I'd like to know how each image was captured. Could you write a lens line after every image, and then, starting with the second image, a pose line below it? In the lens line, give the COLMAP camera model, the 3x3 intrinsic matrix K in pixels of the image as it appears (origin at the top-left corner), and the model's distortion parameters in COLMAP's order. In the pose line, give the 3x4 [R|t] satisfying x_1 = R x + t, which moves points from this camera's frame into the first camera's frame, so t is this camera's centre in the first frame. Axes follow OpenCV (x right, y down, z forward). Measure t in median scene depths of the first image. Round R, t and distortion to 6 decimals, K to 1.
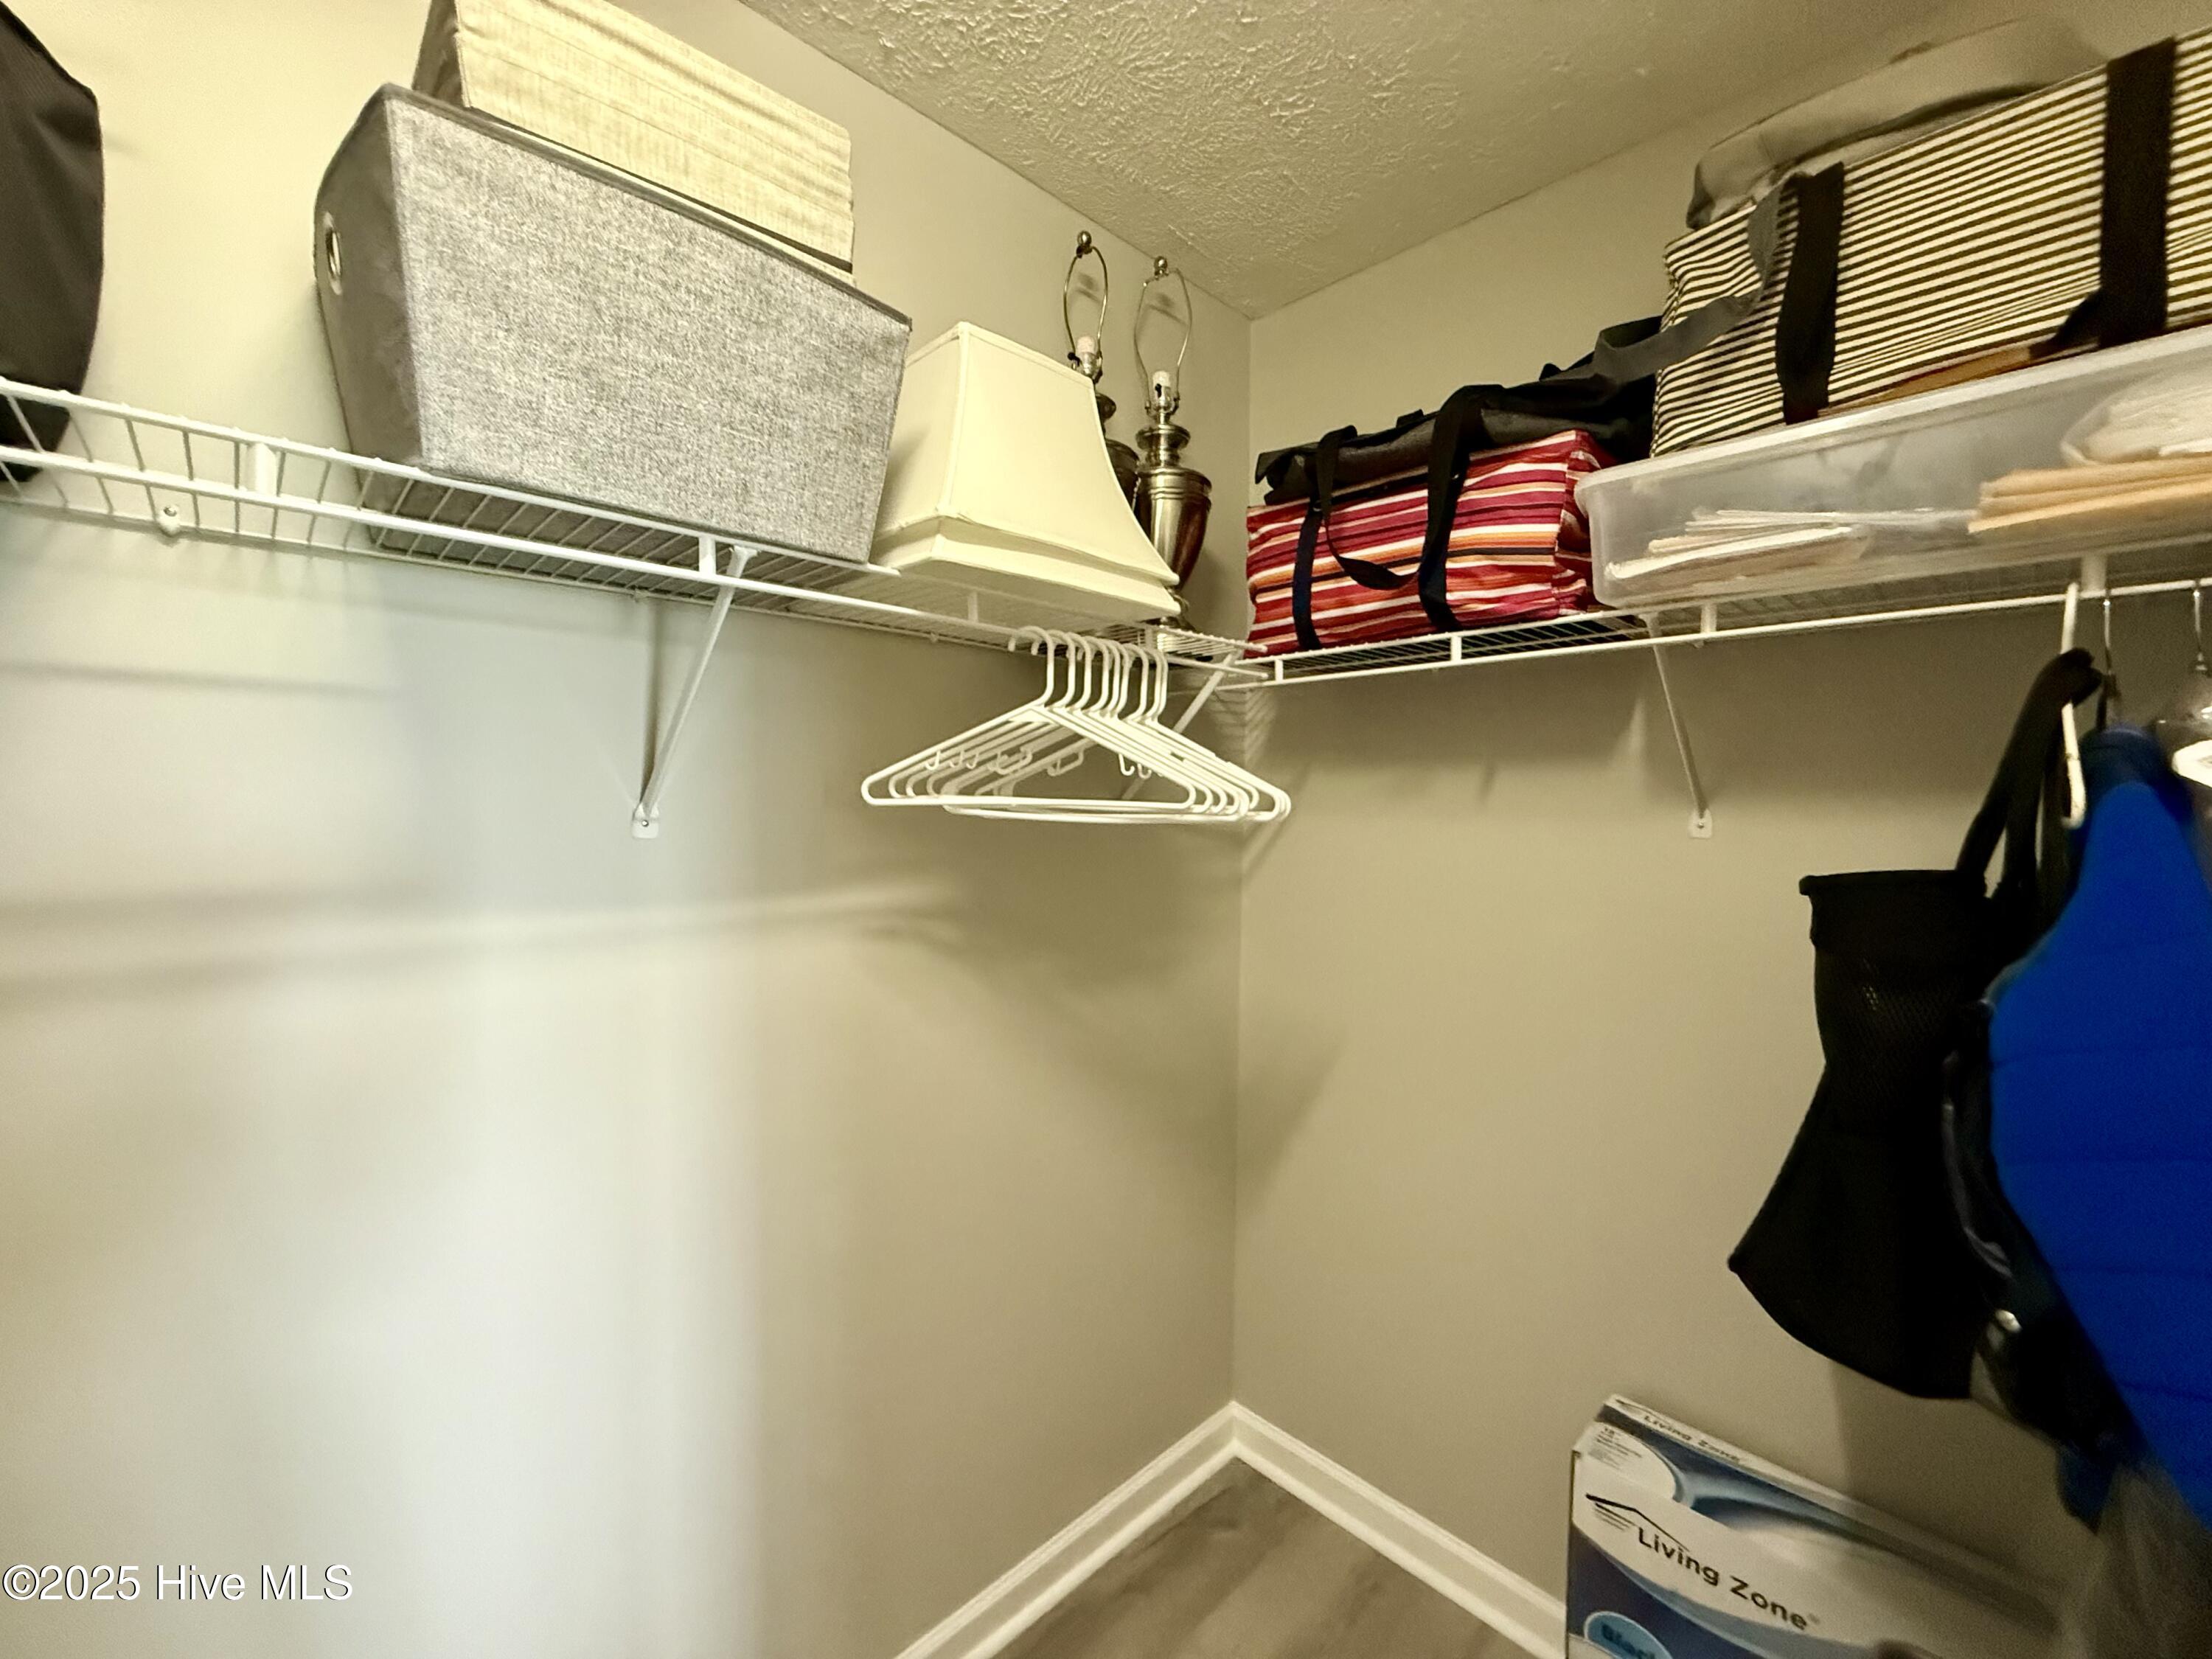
lens RADIAL K [[881.4, 0, 1097.3], [0, 881.4, 839.0], [0, 0, 1]] dist [-0.002155, -0.000088]
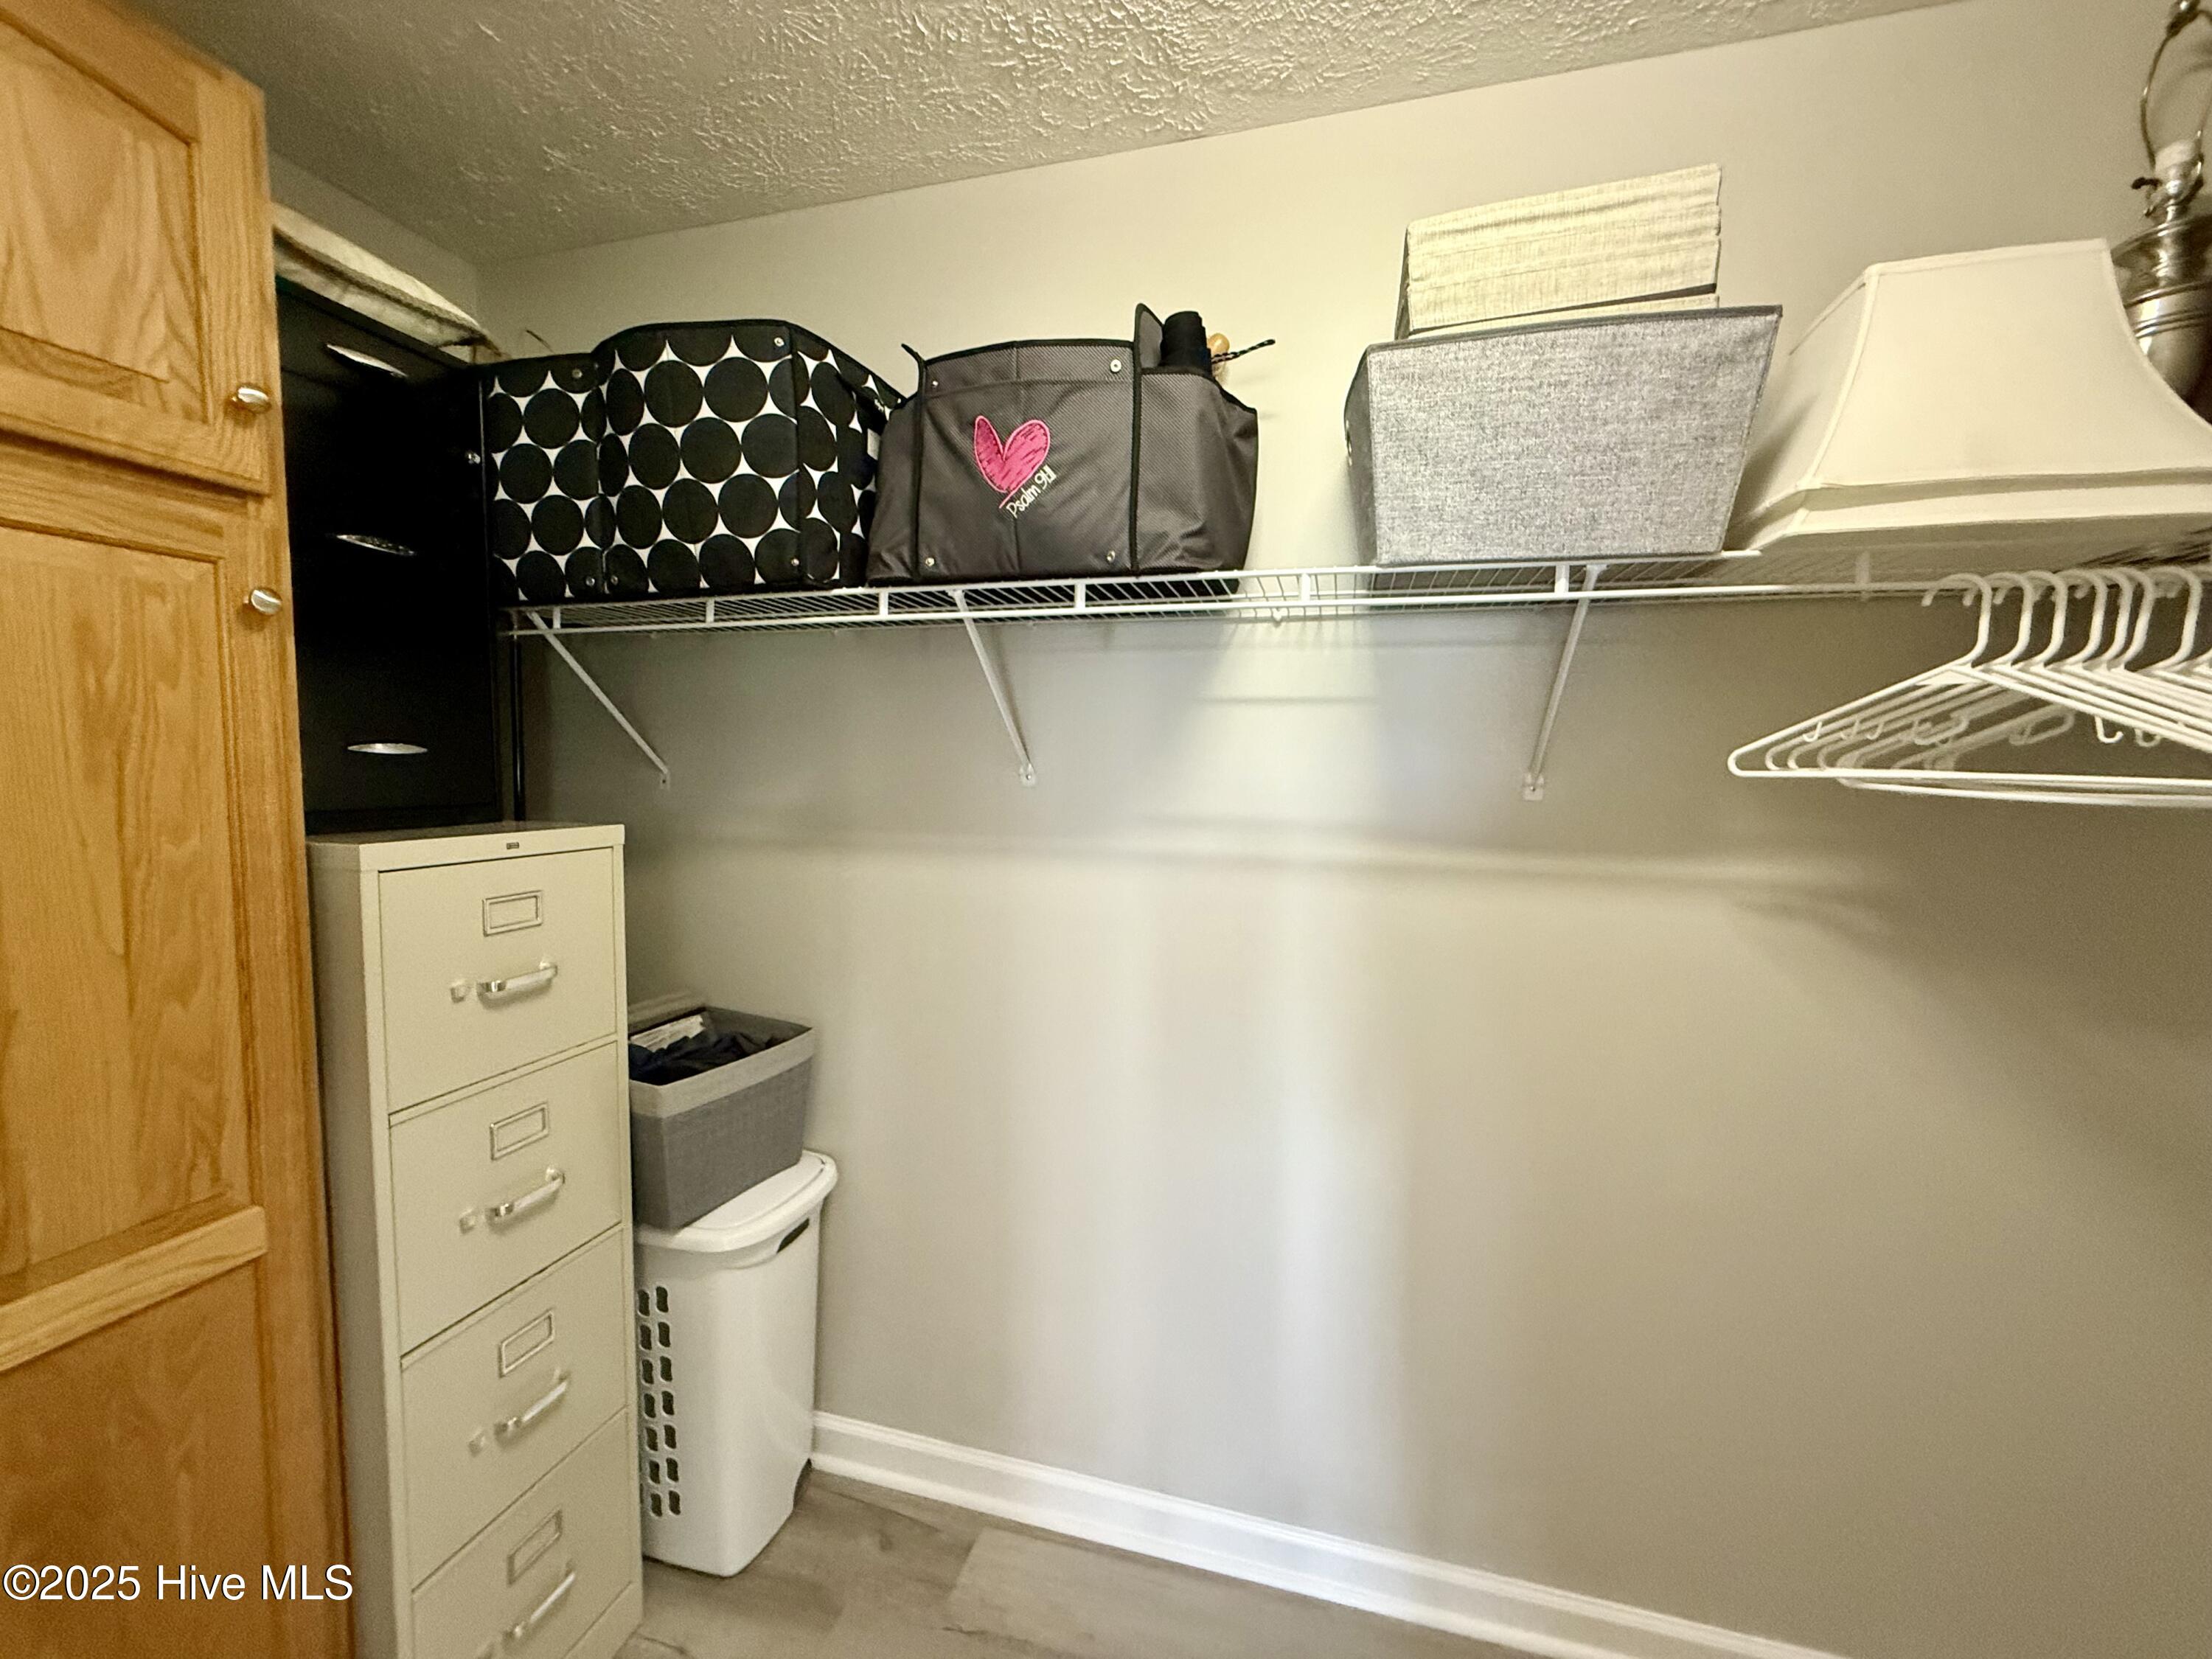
lens RADIAL K [[881.4, 0, 1107.2], [0, 881.4, 835.5], [0, 0, 1]] dist [-0.002155, -0.000088]
pose [[0.502905, 0.073724, -0.861192, 0.342396], [-0.049050, 0.997184, 0.056723, 0.009717], [0.862949, 0.013715, 0.505105, -0.204956]]
